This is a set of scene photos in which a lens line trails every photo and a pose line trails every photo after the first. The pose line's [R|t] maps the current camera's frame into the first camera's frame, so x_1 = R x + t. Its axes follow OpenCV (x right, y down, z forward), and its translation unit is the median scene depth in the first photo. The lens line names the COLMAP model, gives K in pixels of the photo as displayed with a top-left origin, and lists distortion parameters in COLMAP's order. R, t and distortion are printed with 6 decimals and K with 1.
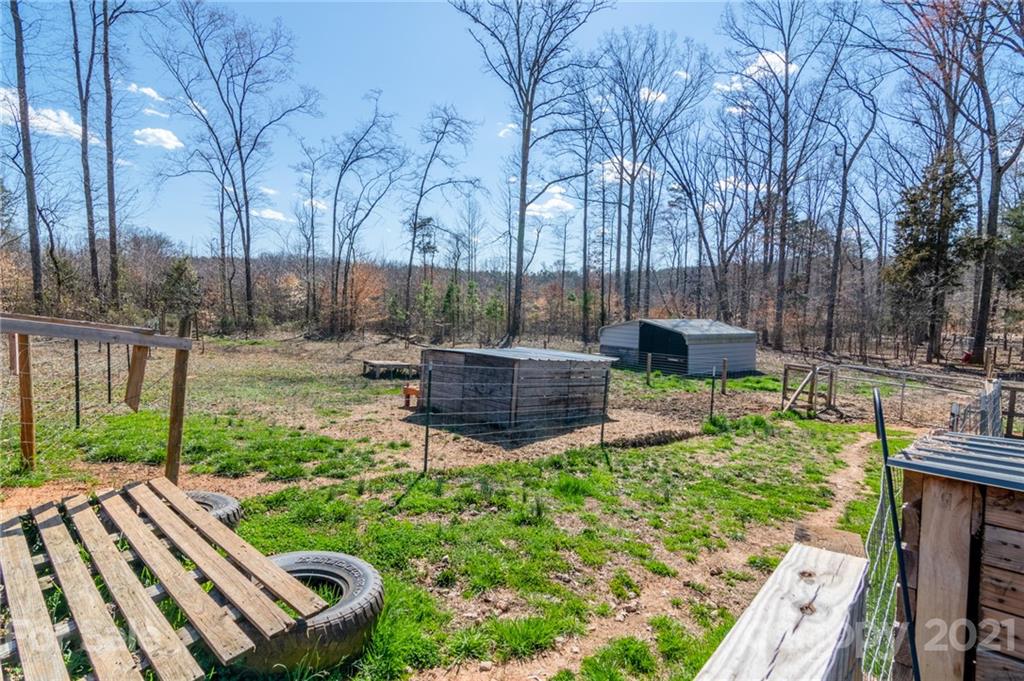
lens RADIAL K [[495.7, 0, 516.4], [0, 495.7, 336.7], [0, 0, 1]] dist [0.002226, -0.006006]
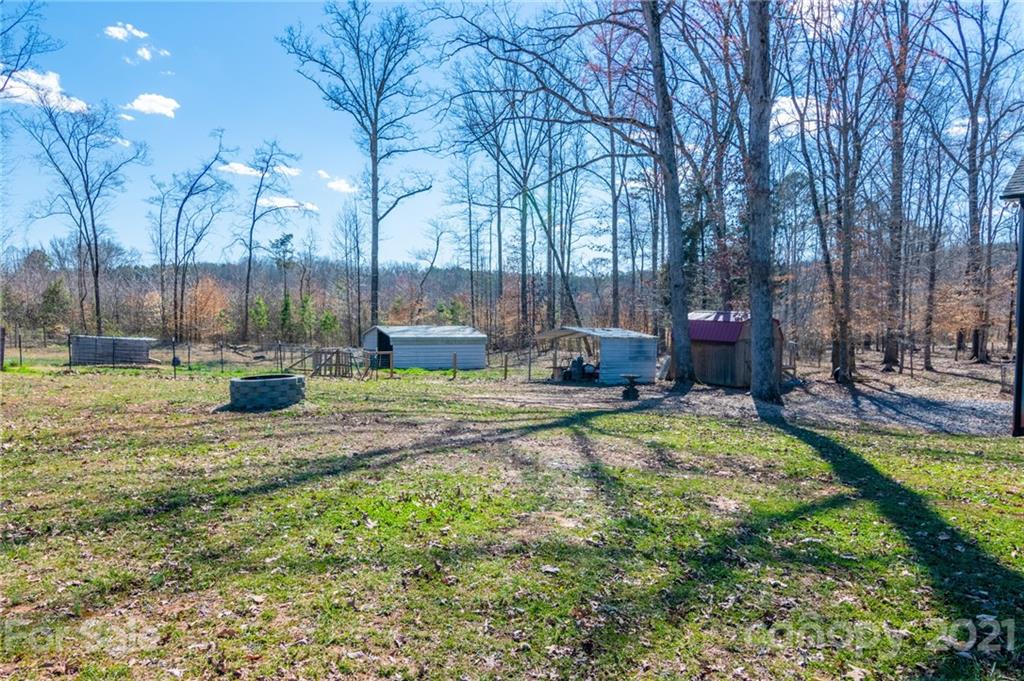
lens RADIAL K [[677.5, 0, 512.7], [0, 677.5, 348.6], [0, 0, 1]] dist [-0.001058, -0.000623]
pose [[0.988970, -0.001900, -0.148102, 0.669323], [-0.000267, 0.999893, -0.014610, 0.034700], [0.148114, 0.014489, 0.988864, -0.475530]]
